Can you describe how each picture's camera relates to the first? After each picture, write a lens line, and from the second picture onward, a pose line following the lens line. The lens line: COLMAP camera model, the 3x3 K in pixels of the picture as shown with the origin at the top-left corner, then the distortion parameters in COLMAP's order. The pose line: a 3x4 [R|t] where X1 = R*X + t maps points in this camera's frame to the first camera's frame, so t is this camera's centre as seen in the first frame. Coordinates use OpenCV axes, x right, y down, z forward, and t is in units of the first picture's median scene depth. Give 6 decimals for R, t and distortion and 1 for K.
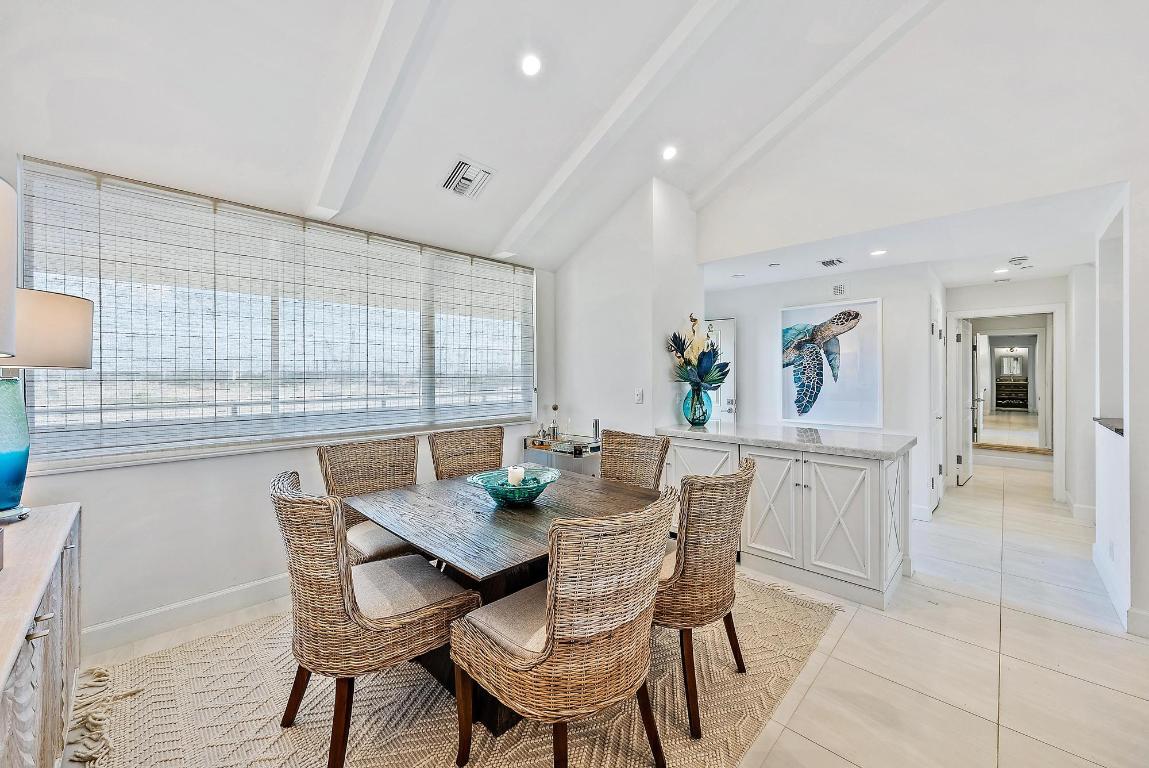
lens RADIAL K [[448.7, 0, 571.5], [0, 448.7, 373.5], [0, 0, 1]] dist [-0.000175, -0.000010]
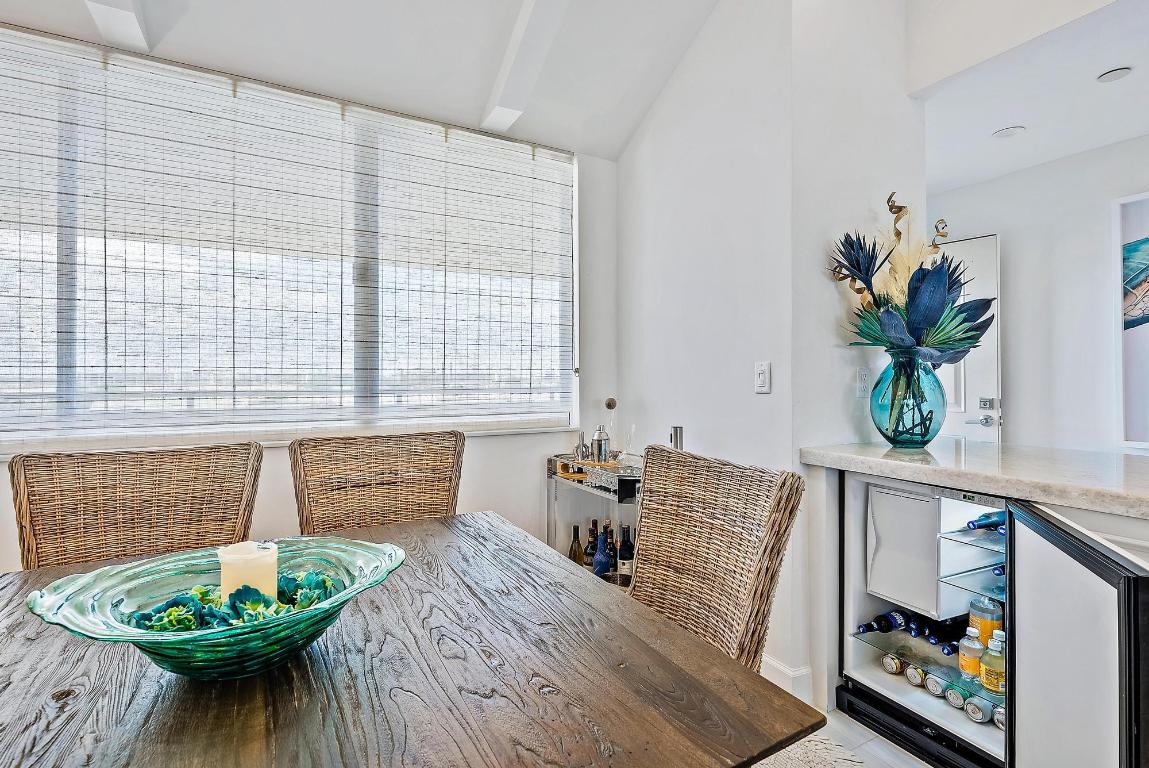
lens RADIAL K [[545.4, 0, 574.8], [0, 545.4, 376.0], [0, 0, 1]] dist [-0.001469, -0.001226]
pose [[0.957602, 0.002139, -0.288088, 0.124576], [-0.003929, 0.999976, -0.005632, 0.051697], [0.288069, 0.006525, 0.957587, 0.401235]]
